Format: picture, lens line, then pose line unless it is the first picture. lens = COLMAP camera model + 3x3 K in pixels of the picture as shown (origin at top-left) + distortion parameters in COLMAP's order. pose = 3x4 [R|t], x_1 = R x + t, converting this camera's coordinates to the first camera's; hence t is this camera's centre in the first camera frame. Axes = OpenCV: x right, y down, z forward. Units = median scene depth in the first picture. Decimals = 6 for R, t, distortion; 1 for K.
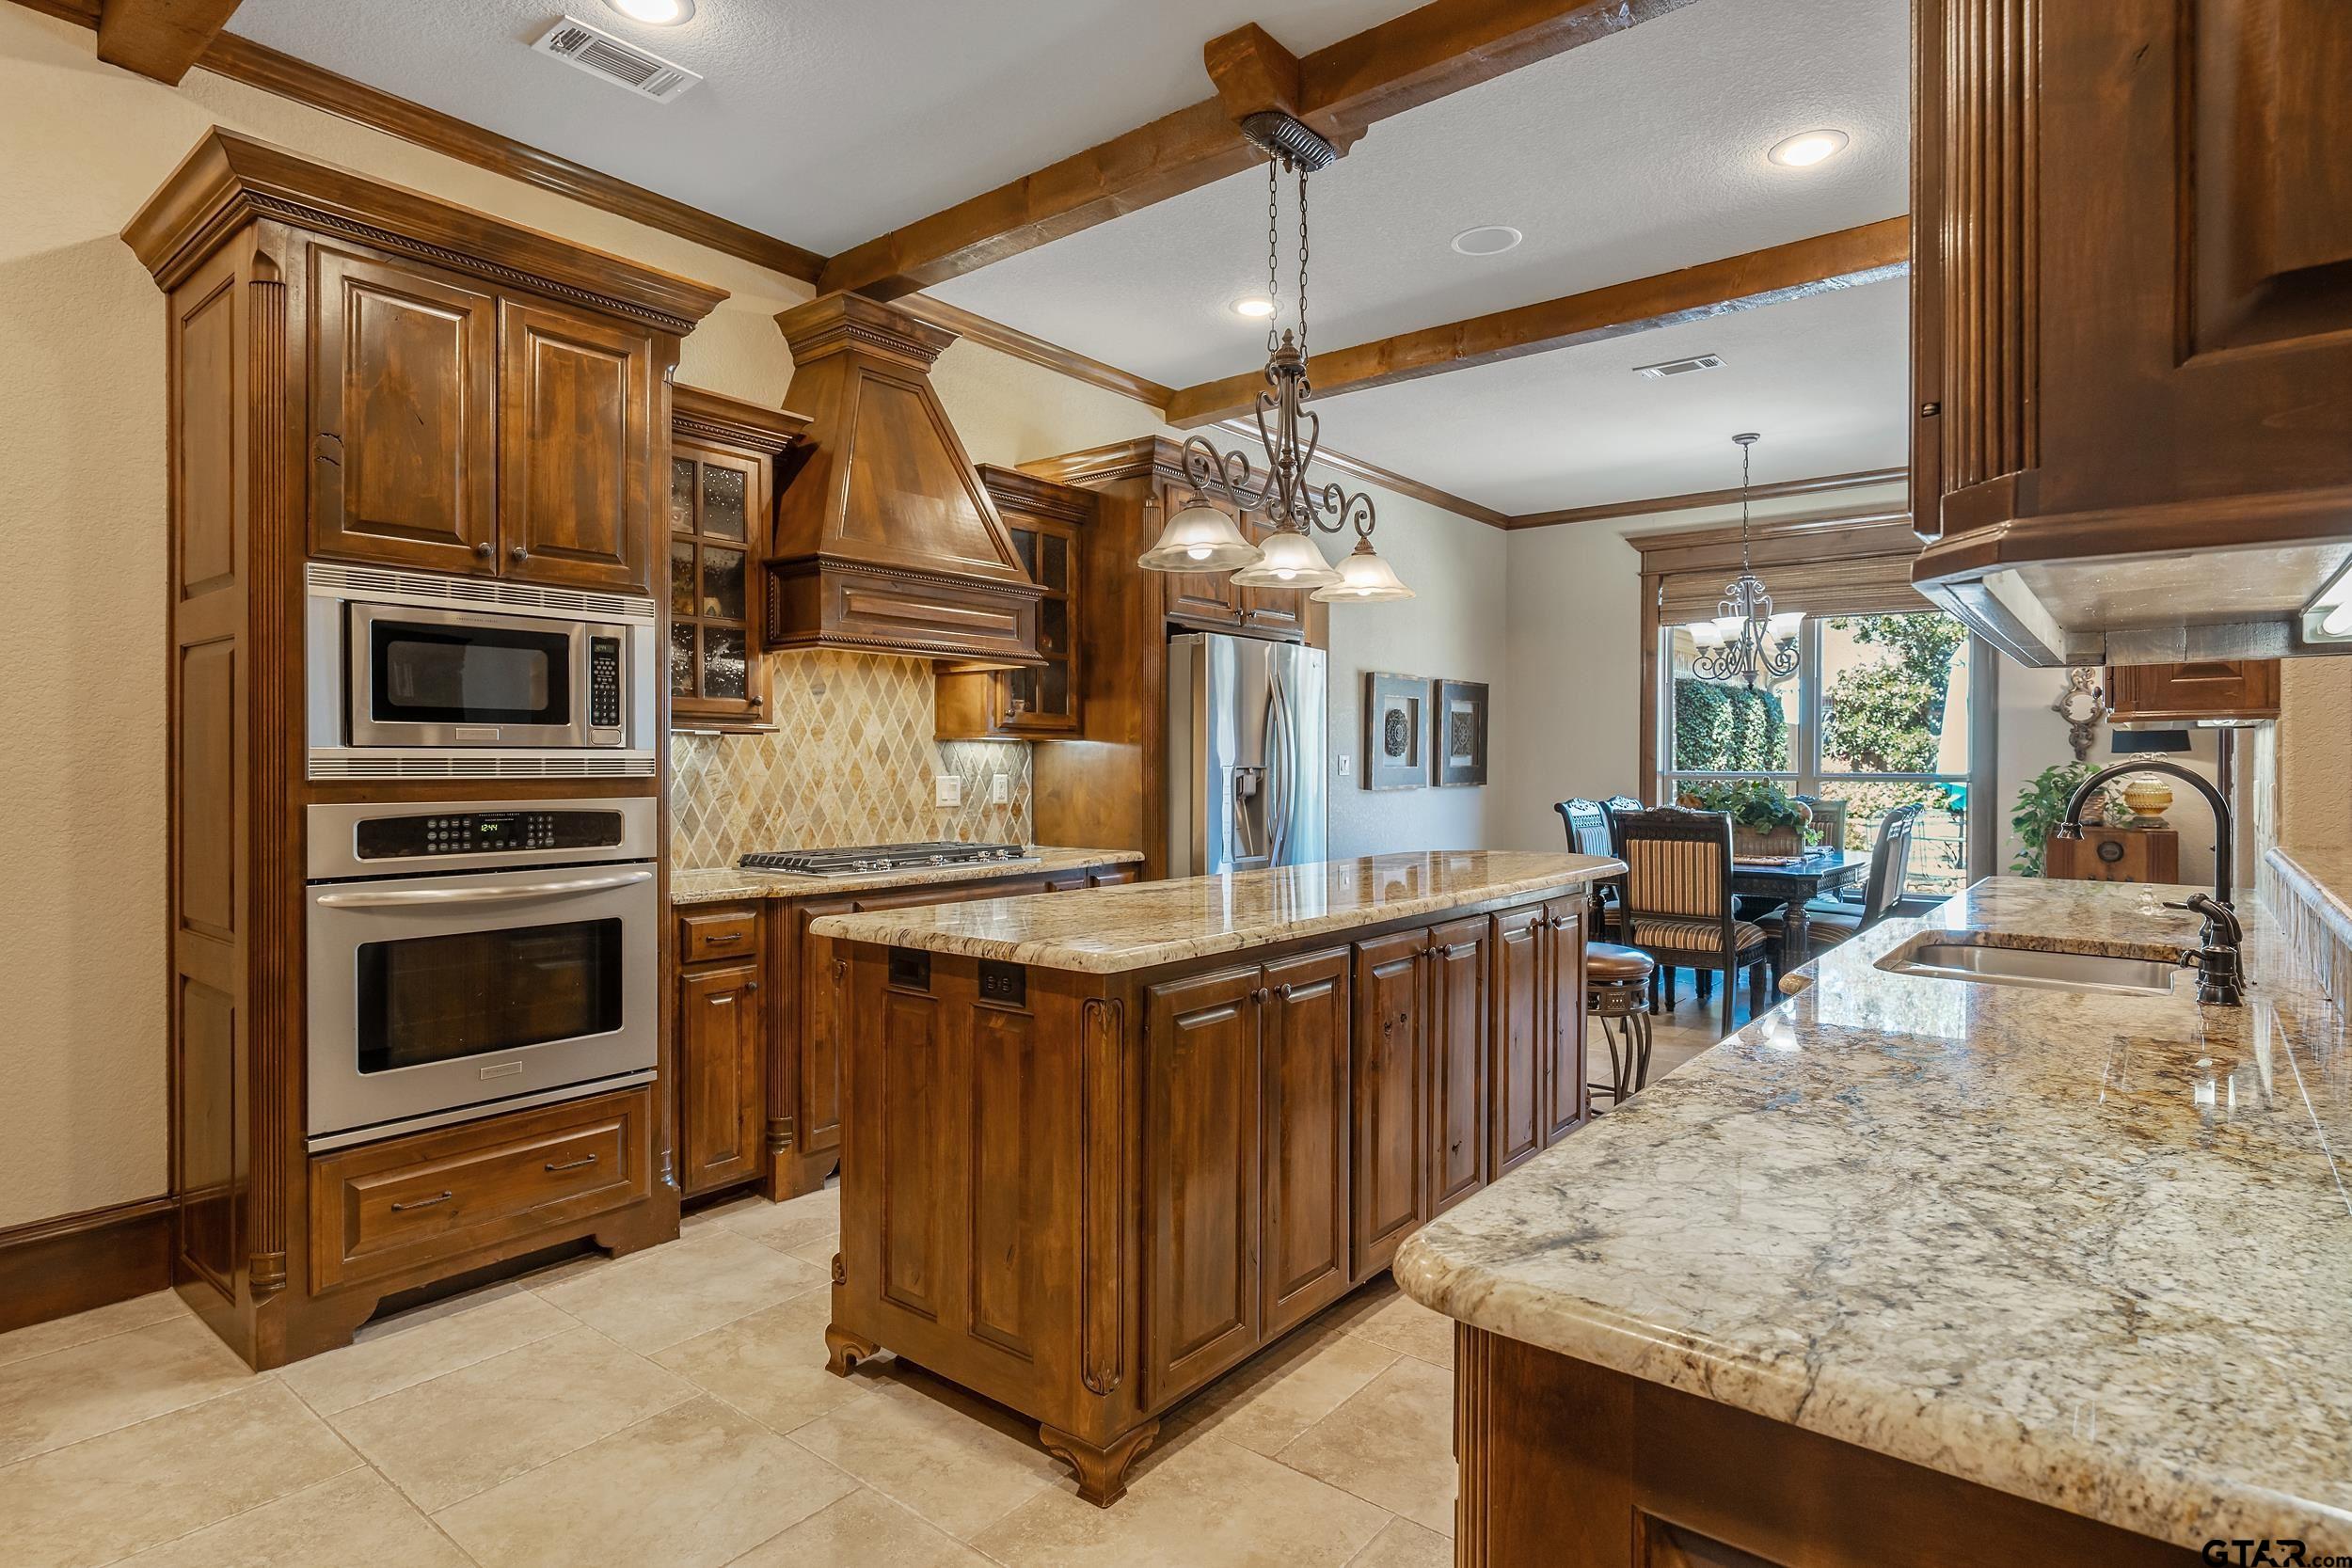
lens RADIAL K [[1211.6, 0, 1173.4], [0, 1211.6, 771.4], [0, 0, 1]] dist [0.003309, 0.000679]
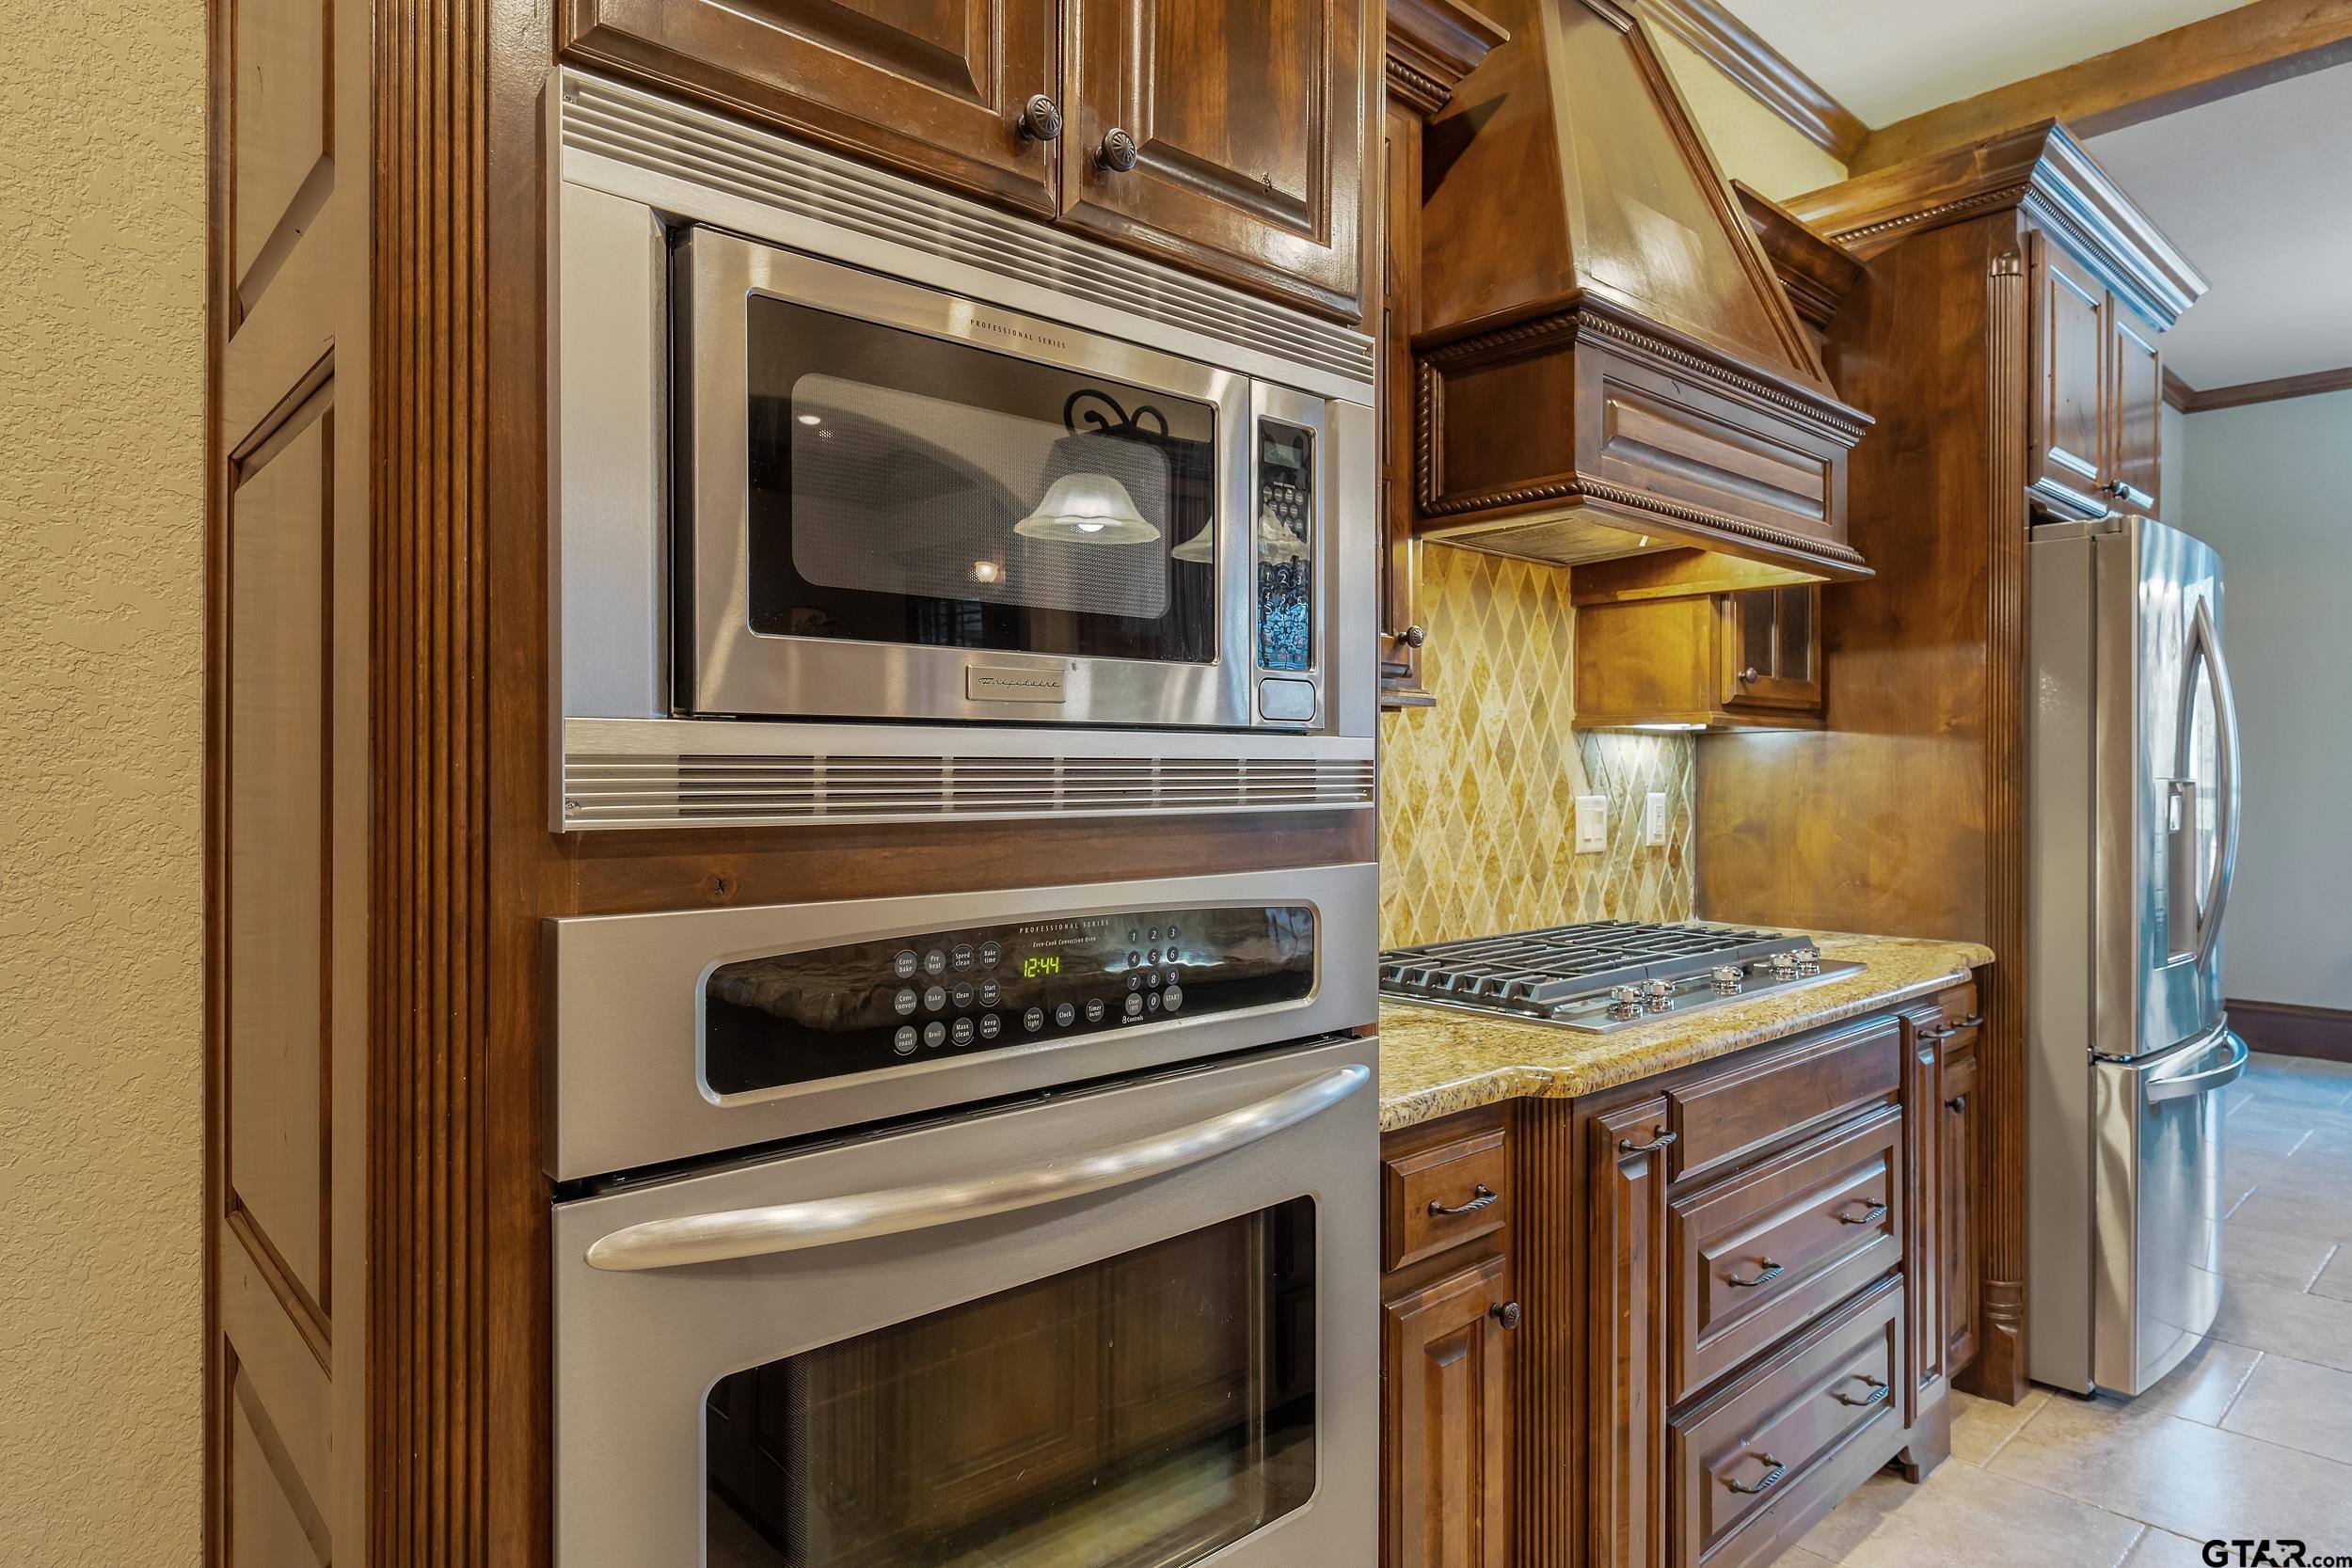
lens RADIAL K [[1346.9, 0, 1174.2], [0, 1346.9, 782.5], [0, 0, 1]] dist [0.001631, 0.001288]
pose [[0.988392, 0.001953, -0.151915, -0.314682], [-0.001757, 0.999997, 0.001430, -0.003020], [0.151917, -0.001147, 0.988393, 0.427701]]
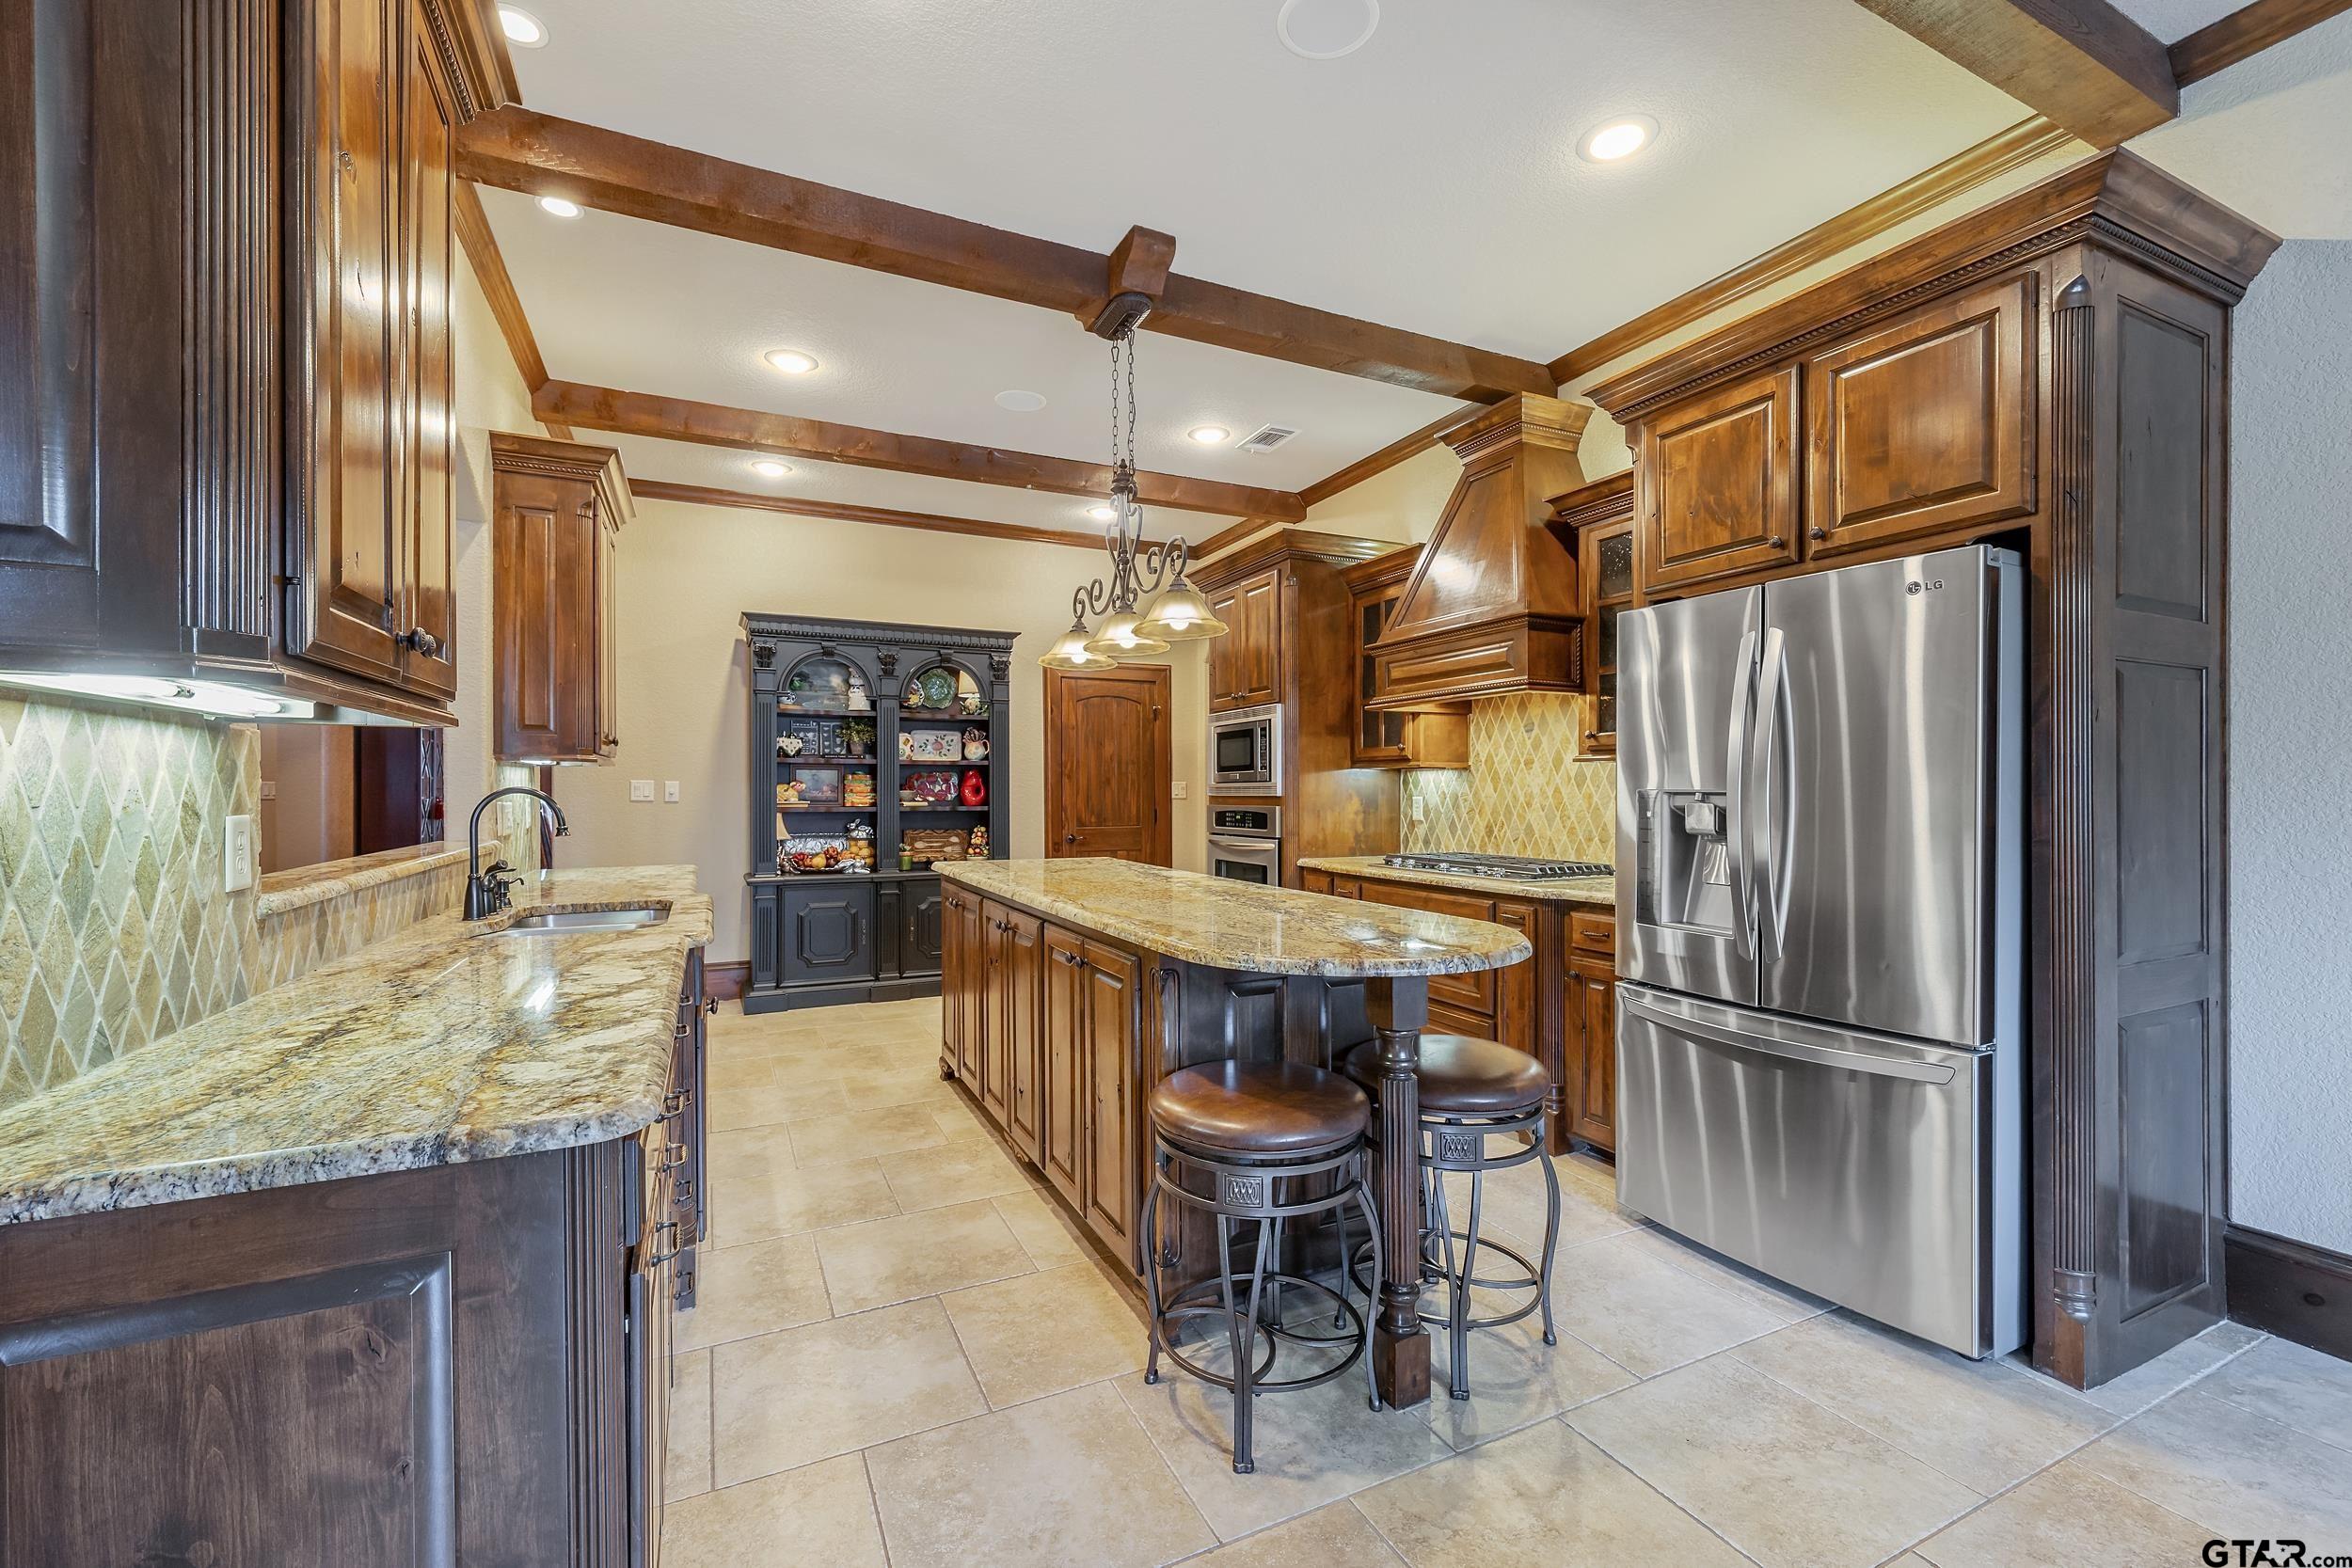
lens RADIAL K [[981.9, 0, 1178.0], [0, 981.9, 782.1], [0, 0, 1]] dist [-0.000256, -0.000090]
pose [[-0.431740, -0.006072, -0.901977, 0.775108], [-0.003527, 0.999981, -0.005043, -0.006159], [0.901991, 0.001004, -0.431754, 1.132805]]
